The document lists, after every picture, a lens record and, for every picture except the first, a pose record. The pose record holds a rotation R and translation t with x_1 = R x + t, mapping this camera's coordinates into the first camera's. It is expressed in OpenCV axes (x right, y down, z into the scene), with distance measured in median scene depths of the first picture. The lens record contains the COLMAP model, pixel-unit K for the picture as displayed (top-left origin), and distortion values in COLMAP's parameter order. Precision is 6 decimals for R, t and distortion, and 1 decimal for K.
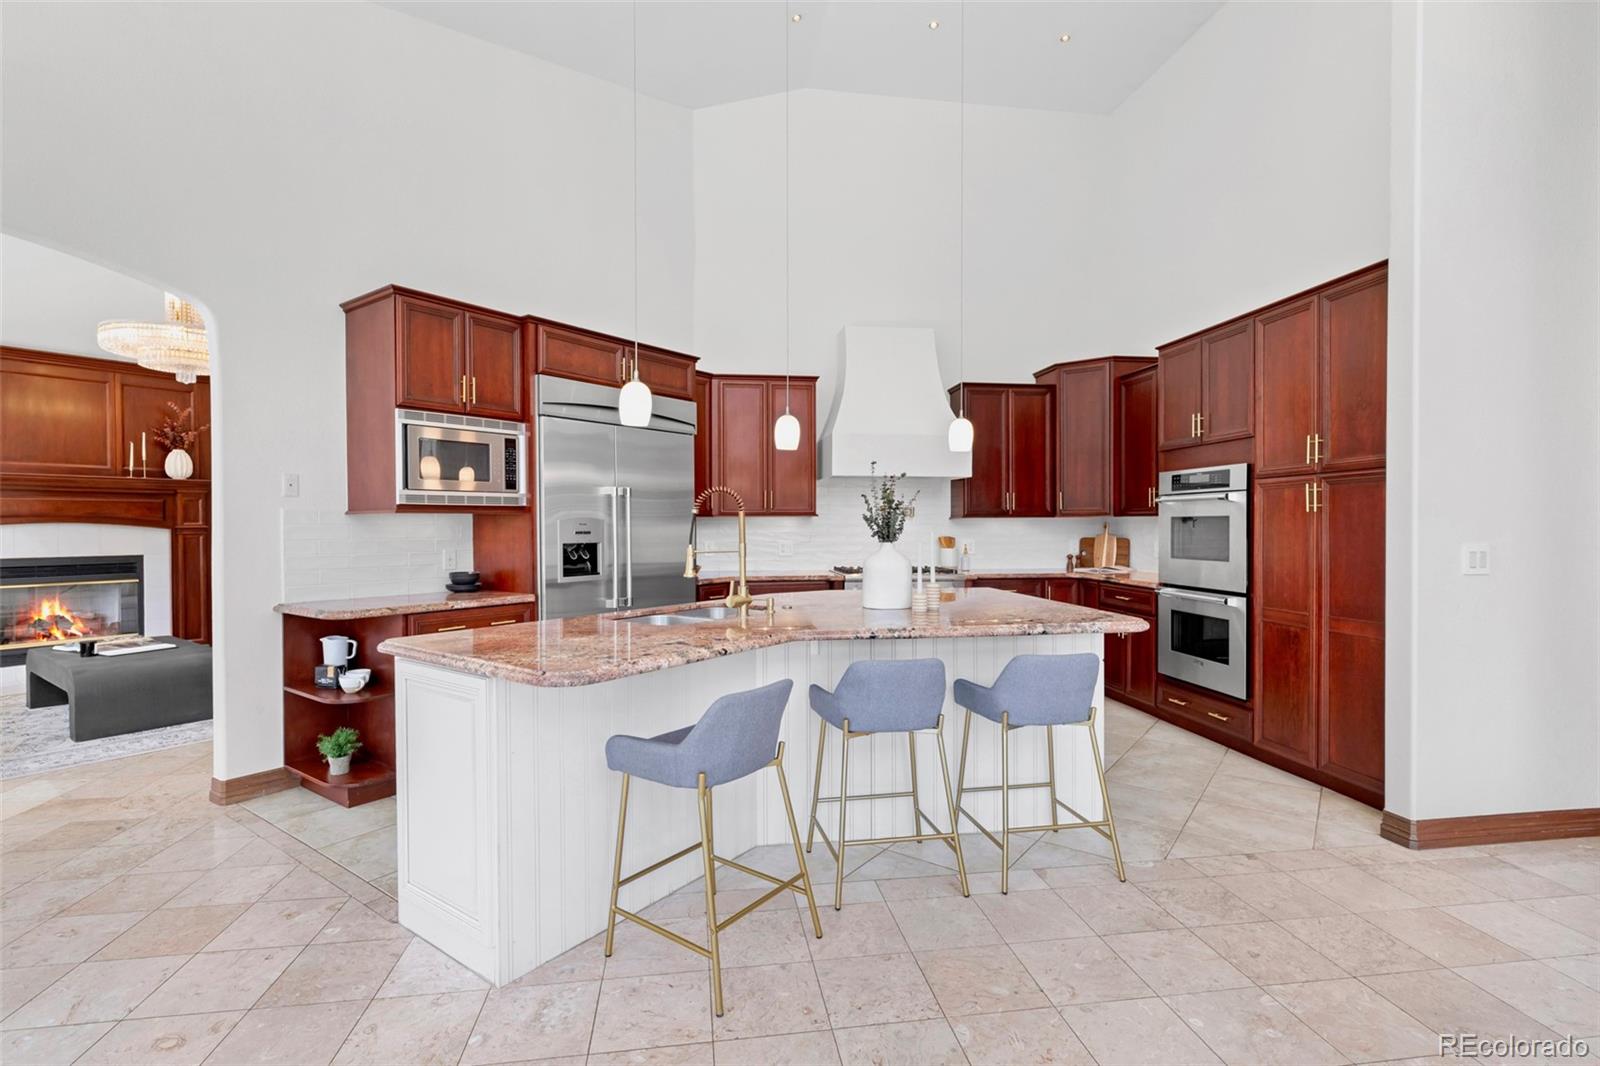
lens RADIAL K [[732.1, 0, 803.5], [0, 732.1, 532.5], [0, 0, 1]] dist [0.006702, -0.000324]
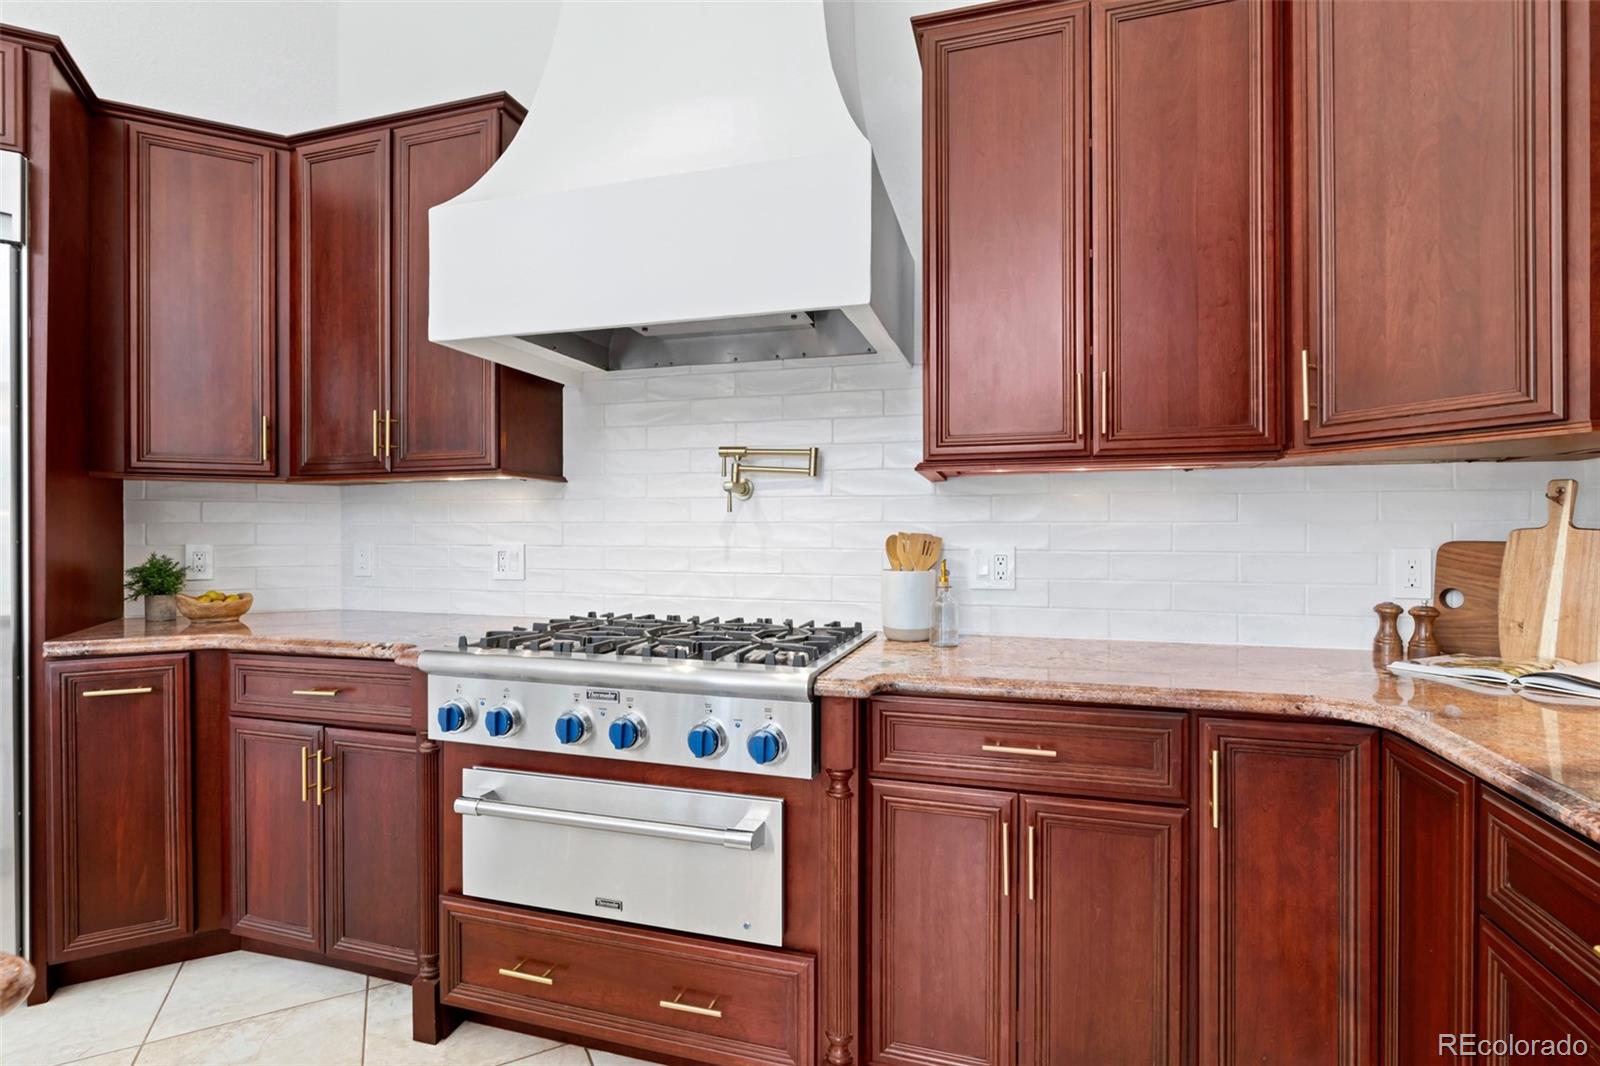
lens RADIAL K [[773.8, 0, 799.3], [0, 773.8, 531.2], [0, 0, 1]] dist [-0.000109, -0.000081]
pose [[0.913000, 0.004795, -0.407932, 0.287995], [-0.007708, 0.999955, -0.005496, 0.006959], [0.407887, 0.008162, 0.912996, 0.665876]]
